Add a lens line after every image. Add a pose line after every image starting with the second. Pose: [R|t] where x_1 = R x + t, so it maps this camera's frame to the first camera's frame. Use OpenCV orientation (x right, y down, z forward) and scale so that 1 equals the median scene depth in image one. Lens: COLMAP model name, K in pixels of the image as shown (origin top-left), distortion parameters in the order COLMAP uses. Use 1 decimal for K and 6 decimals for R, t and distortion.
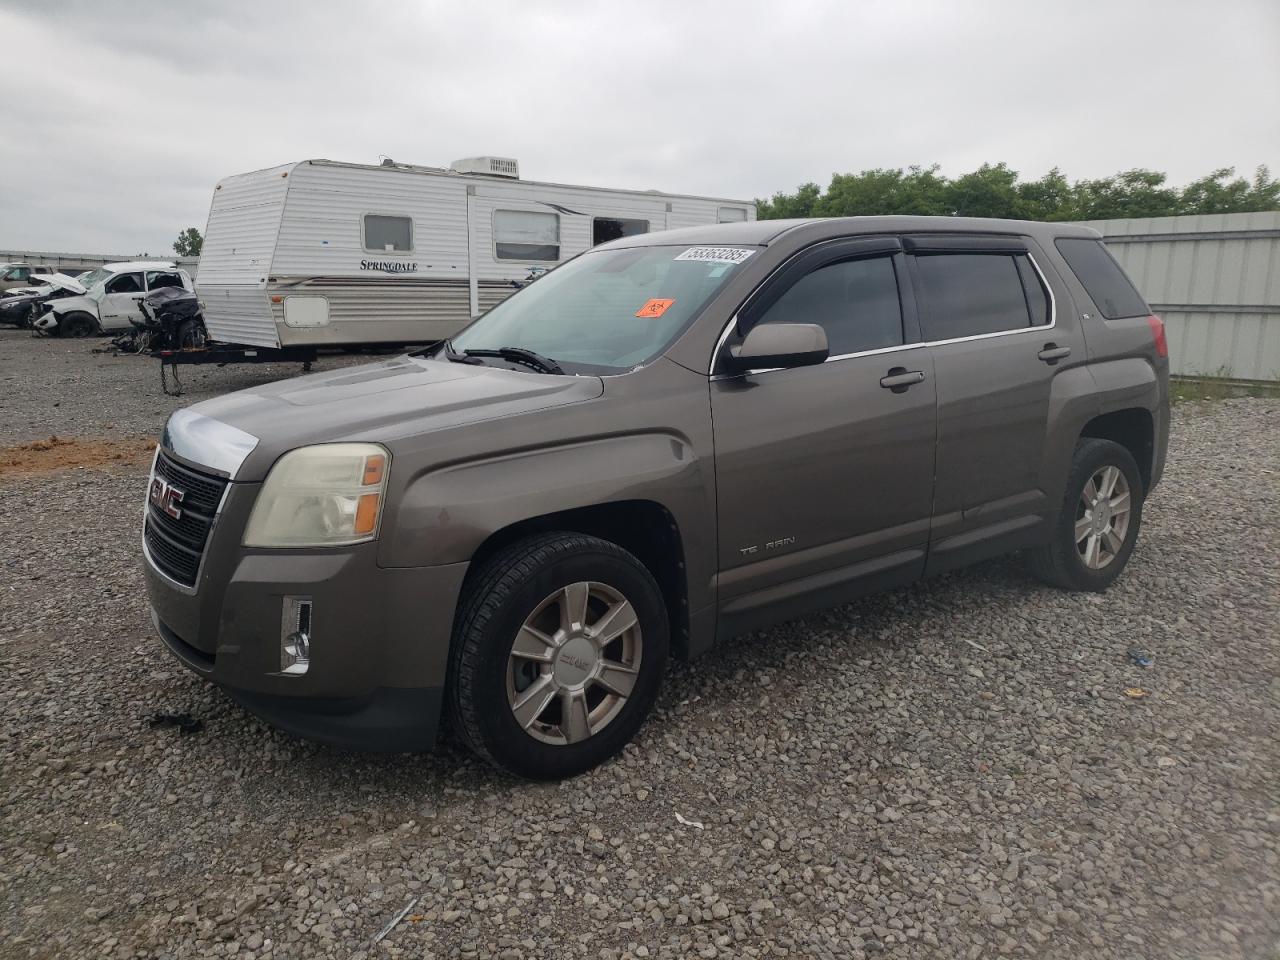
lens RADIAL K [[1021.1, 0, 638.3], [0, 1021.1, 477.9], [0, 0, 1]] dist [0.021328, -0.019841]
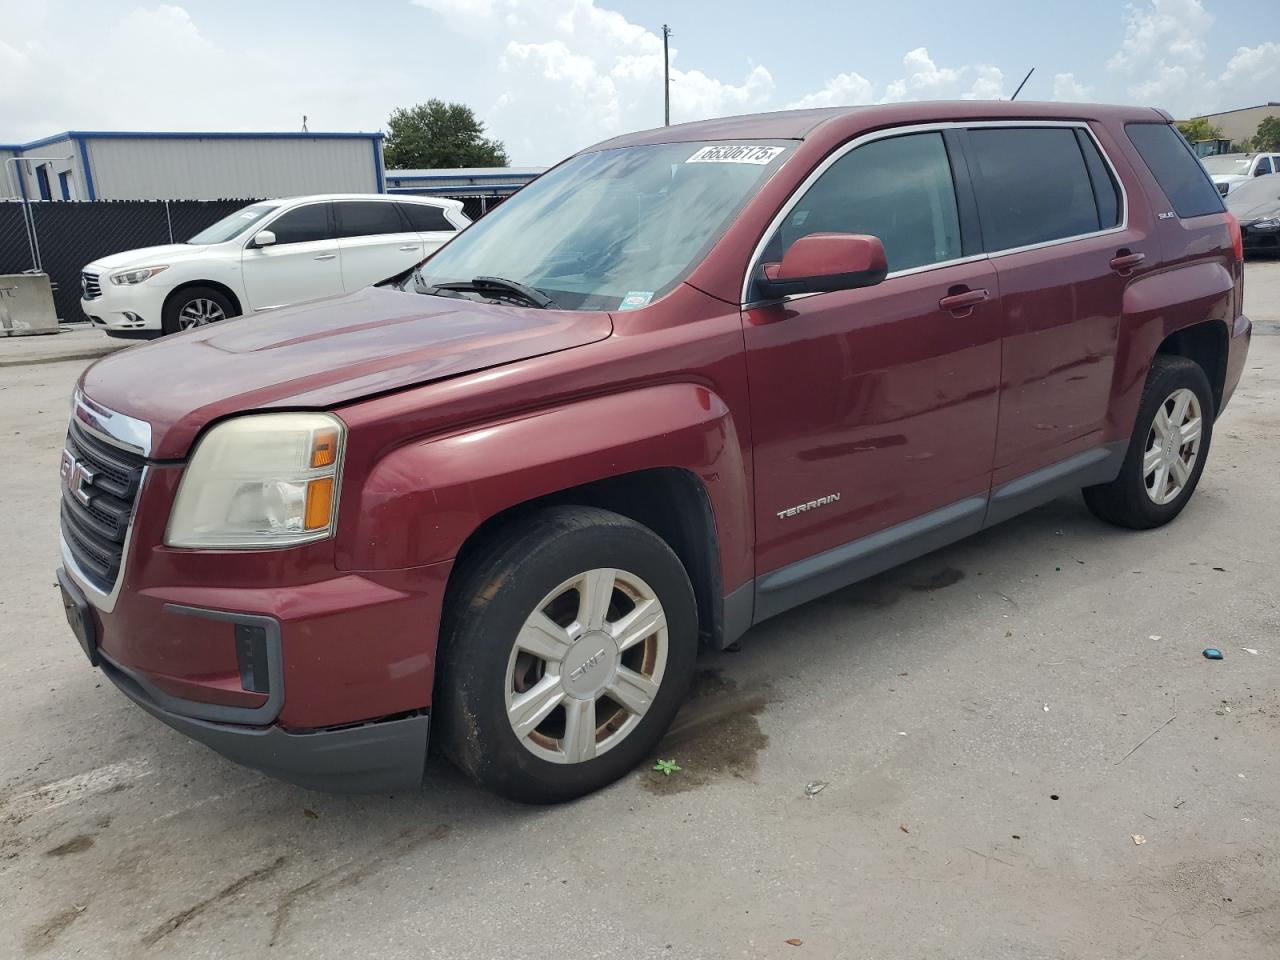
lens RADIAL K [[1021.1, 0, 631.7], [0, 1021.1, 469.5], [0, 0, 1]] dist [0.021328, -0.019841]
pose [[0.999516, -0.029807, 0.008863, -0.028370], [0.028986, 0.996246, 0.081573, -0.039837], [-0.011261, -0.081277, 0.996628, 0.185935]]
